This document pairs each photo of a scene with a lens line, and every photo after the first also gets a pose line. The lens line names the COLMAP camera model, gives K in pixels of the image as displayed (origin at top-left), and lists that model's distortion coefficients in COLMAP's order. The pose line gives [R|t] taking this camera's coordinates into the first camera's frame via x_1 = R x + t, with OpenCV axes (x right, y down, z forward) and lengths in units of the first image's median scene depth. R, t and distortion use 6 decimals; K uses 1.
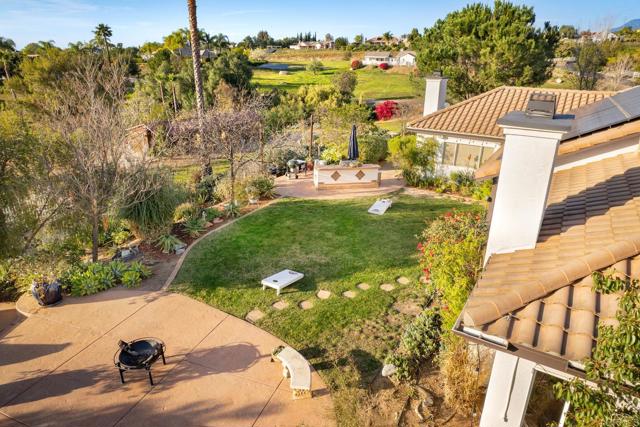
lens RADIAL K [[411.3, 0, 321.9], [0, 411.3, 212.9], [0, 0, 1]] dist [-0.055930, 0.036771]
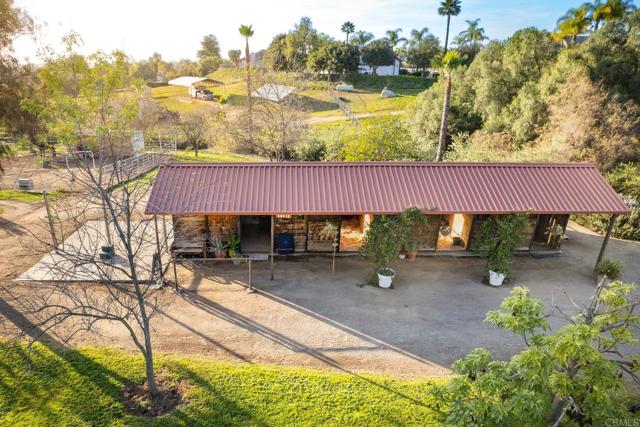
lens RADIAL K [[419.6, 0, 295.9], [0, 419.6, 249.3], [0, 0, 1]] dist [-0.019467, 0.011050]
pose [[0.608462, 0.316630, -0.727681, -0.027864], [-0.282602, 0.943297, 0.174147, -0.072740], [0.741559, 0.099683, 0.663441, 0.257676]]
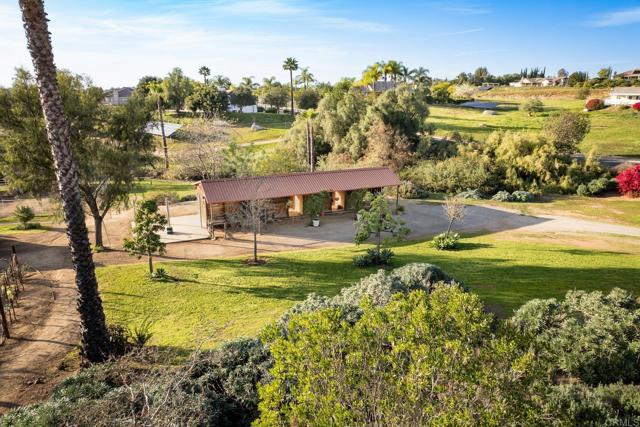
lens RADIAL K [[411.3, 0, 316.7], [0, 411.3, 218.9], [0, 0, 1]] dist [-0.055930, 0.036771]
pose [[0.872019, 0.141273, -0.468641, 0.017310], [-0.174654, 0.984224, -0.028288, -0.050557], [0.457251, 0.106517, 0.882936, 0.147235]]
